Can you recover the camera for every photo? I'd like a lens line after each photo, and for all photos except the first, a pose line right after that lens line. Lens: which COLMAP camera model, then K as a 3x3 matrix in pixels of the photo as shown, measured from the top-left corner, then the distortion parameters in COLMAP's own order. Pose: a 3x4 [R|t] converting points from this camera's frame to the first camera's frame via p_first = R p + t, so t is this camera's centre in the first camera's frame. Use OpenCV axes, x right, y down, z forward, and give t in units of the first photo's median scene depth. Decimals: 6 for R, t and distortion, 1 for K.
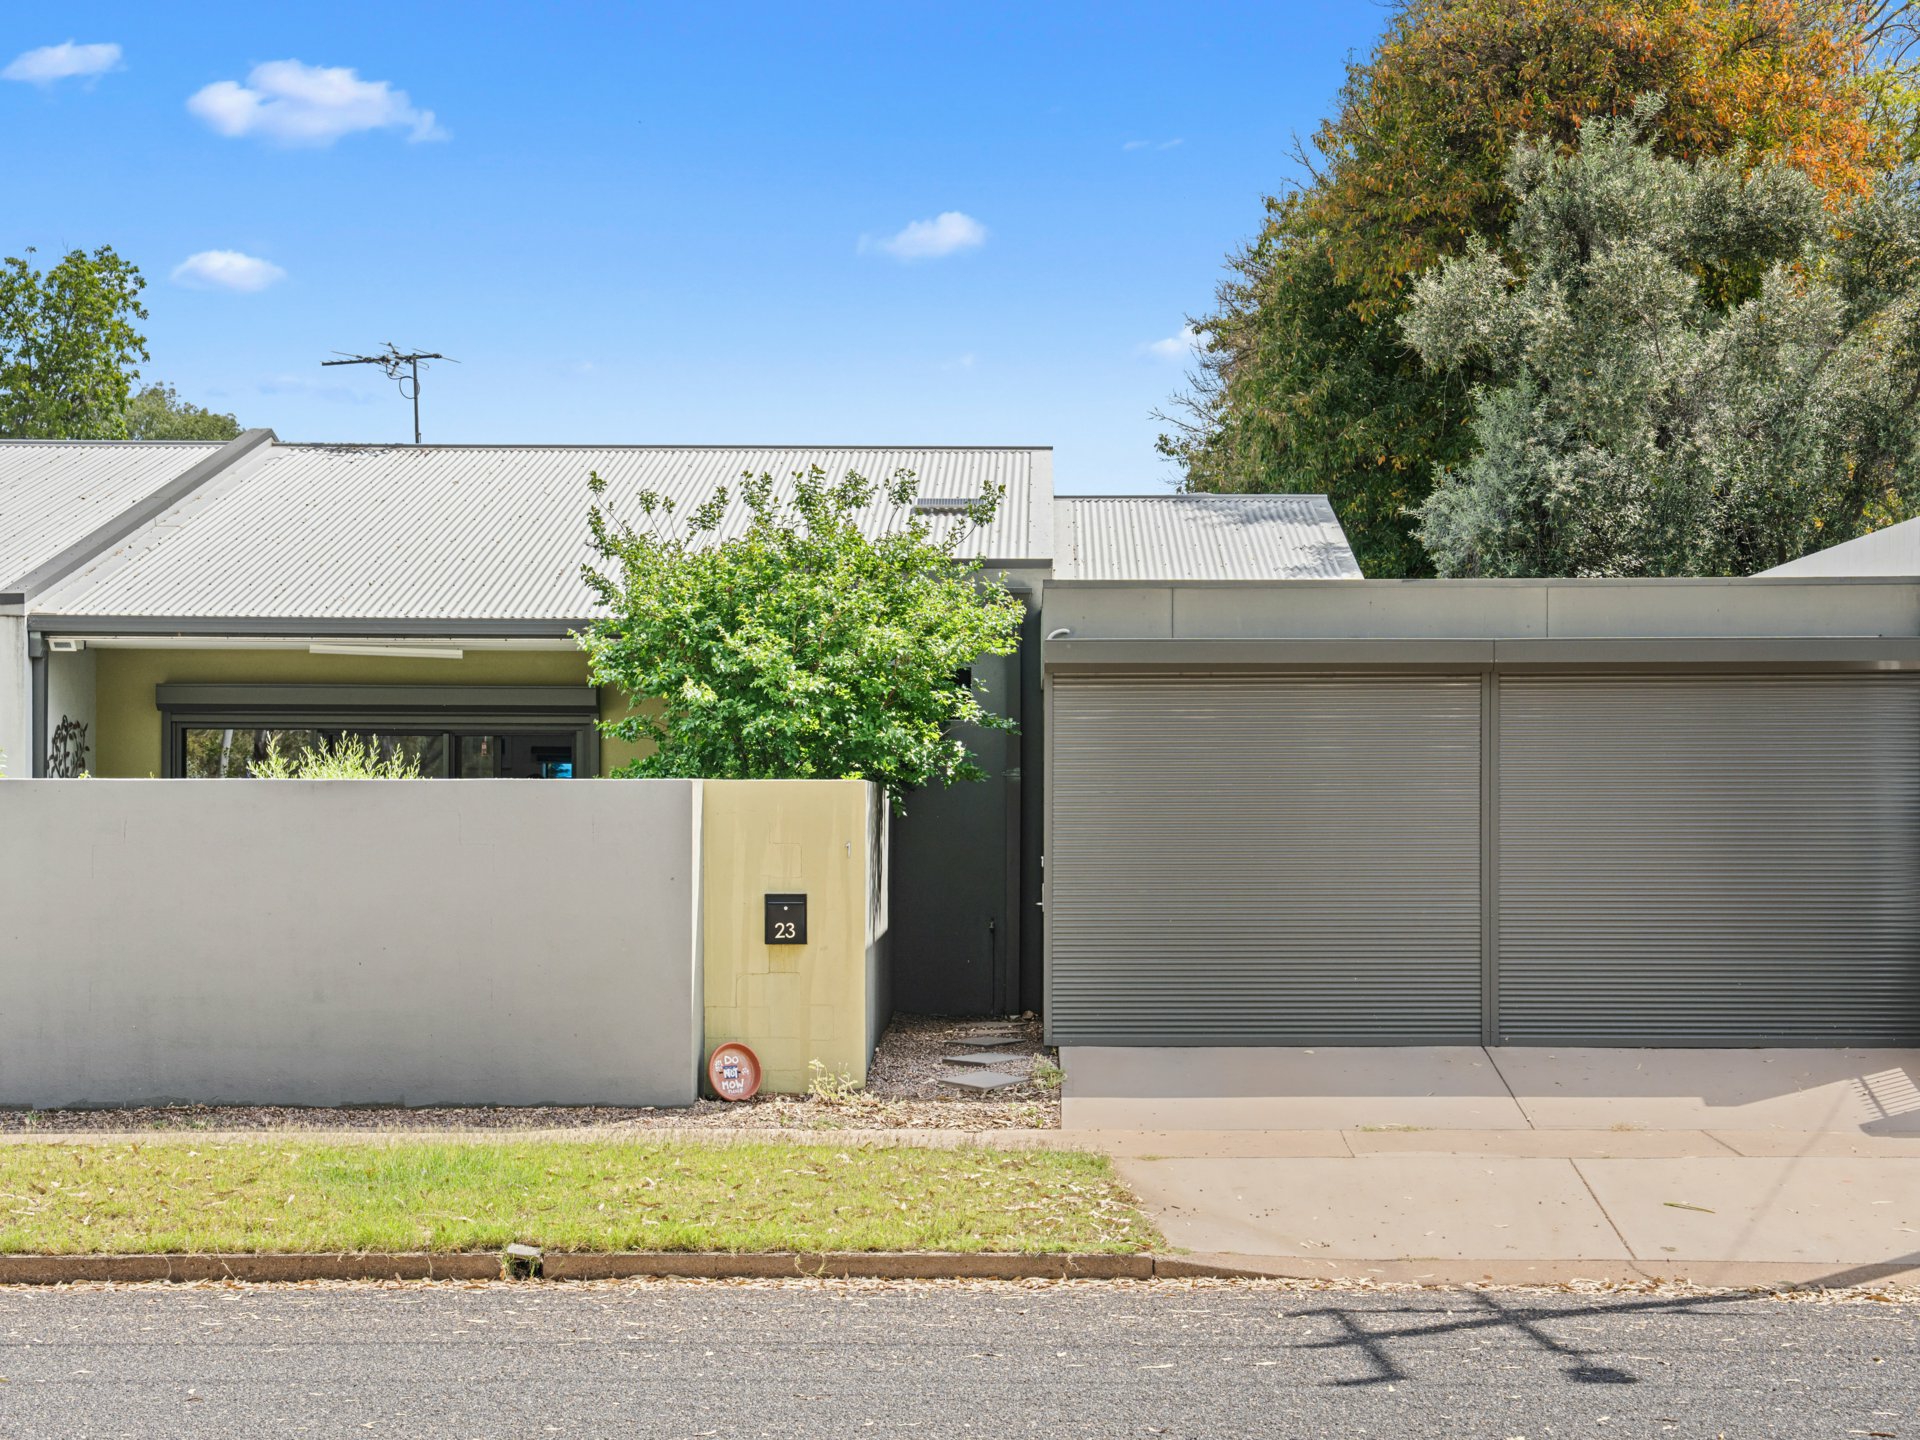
lens RADIAL K [[3152.3, 0, 960.0], [0, 3152.3, 720.0], [0, 0, 1]] dist [-0.020672, 0.035219]
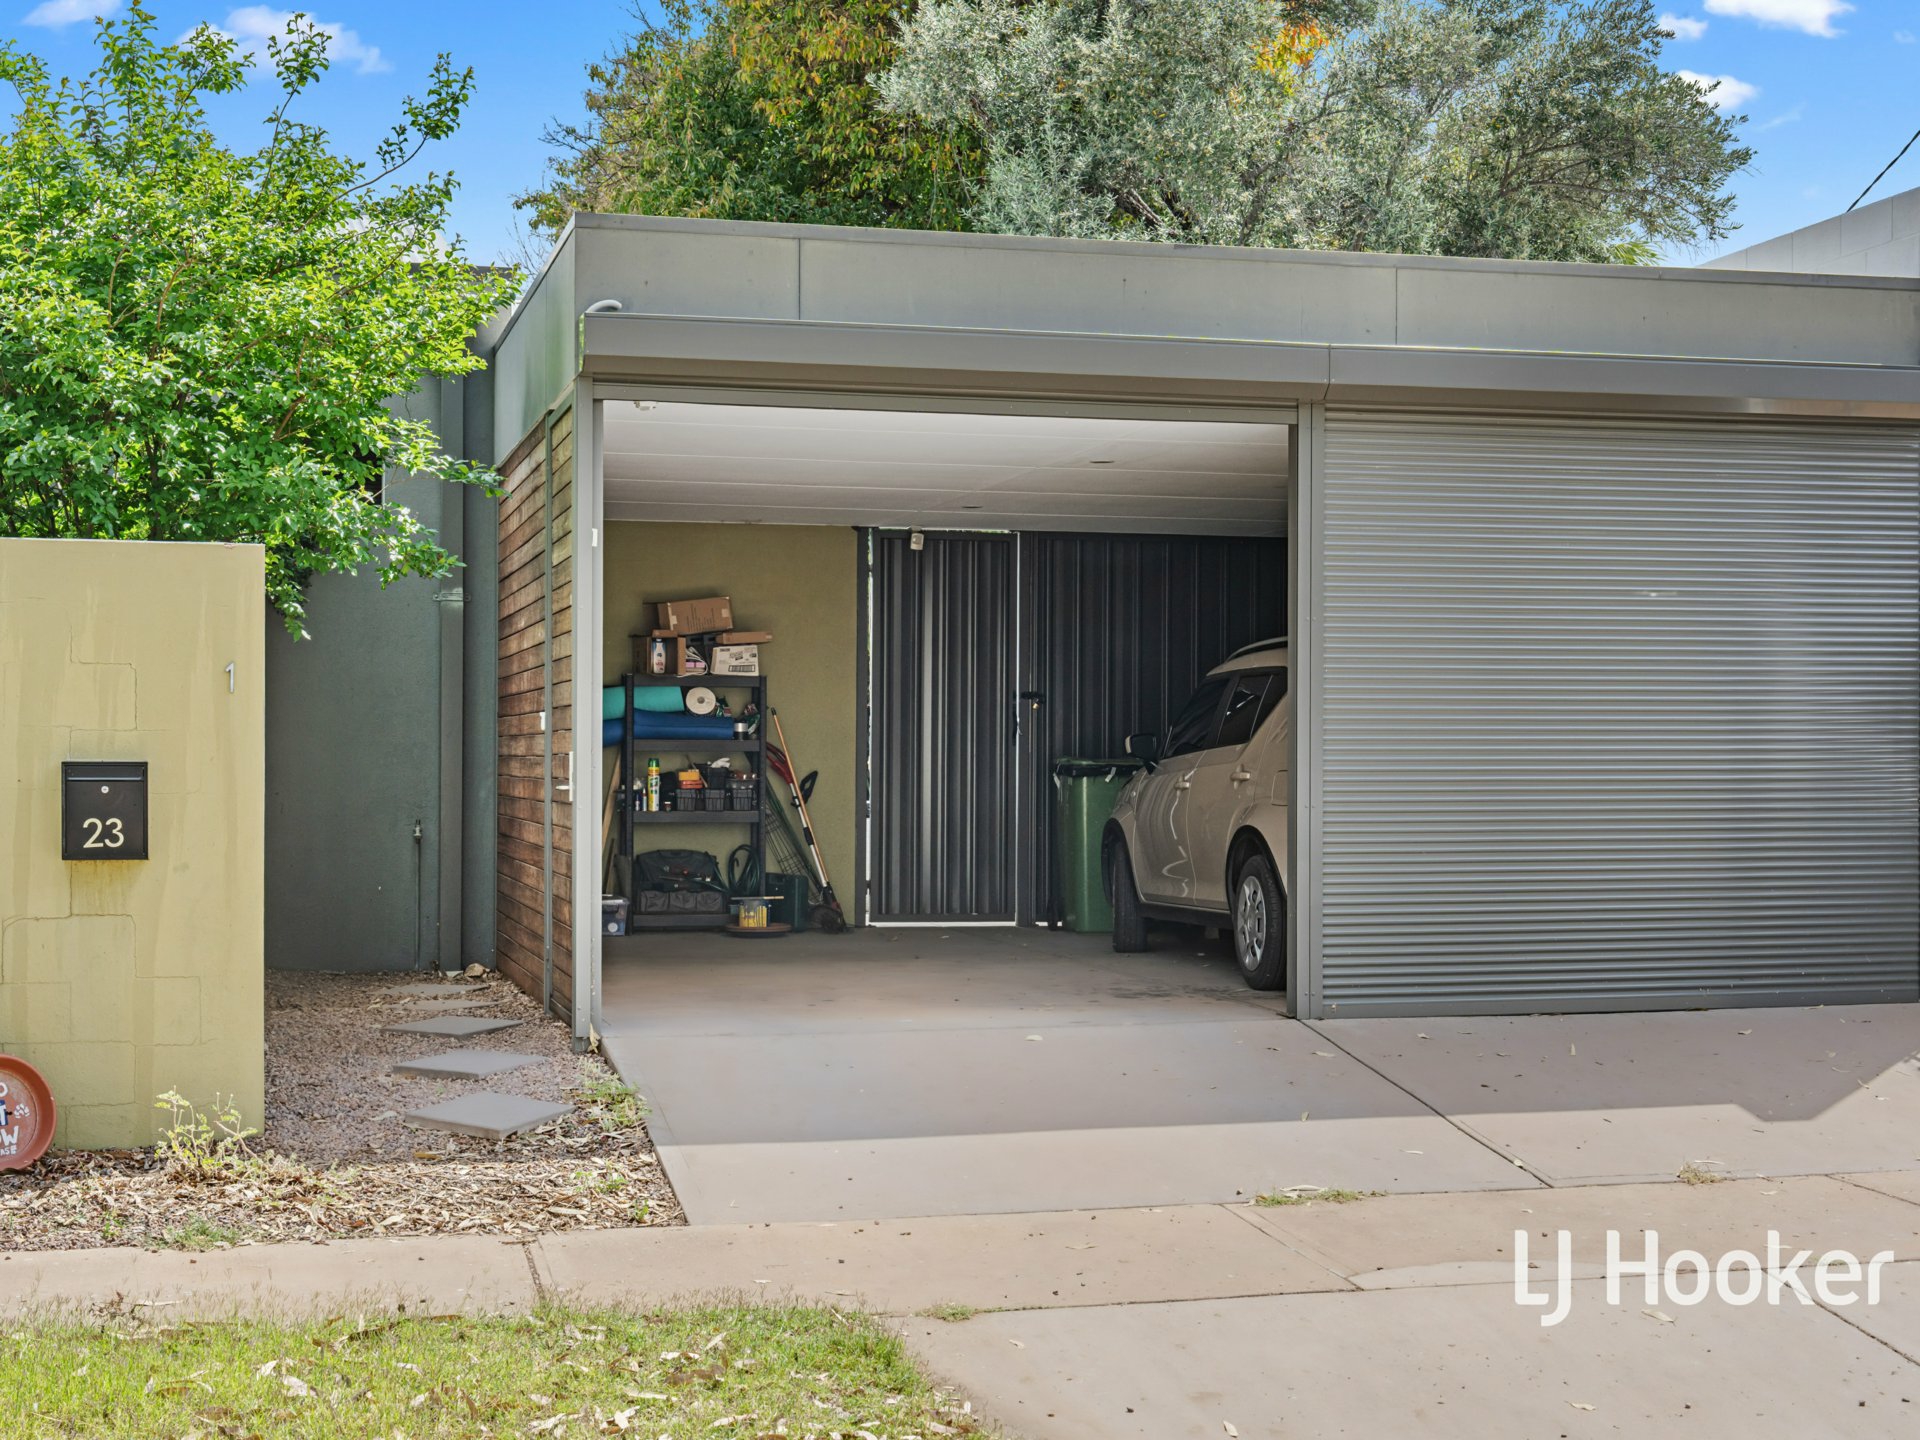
lens RADIAL K [[2731.8, 0, 956.1], [0, 2731.8, 805.9], [0, 0, 1]] dist [-0.183035, 0.847877]
pose [[0.963453, -0.003359, 0.267857, -0.038638], [-0.009988, 0.998776, 0.048451, 0.038712], [-0.267692, -0.049356, 0.962240, 0.528368]]
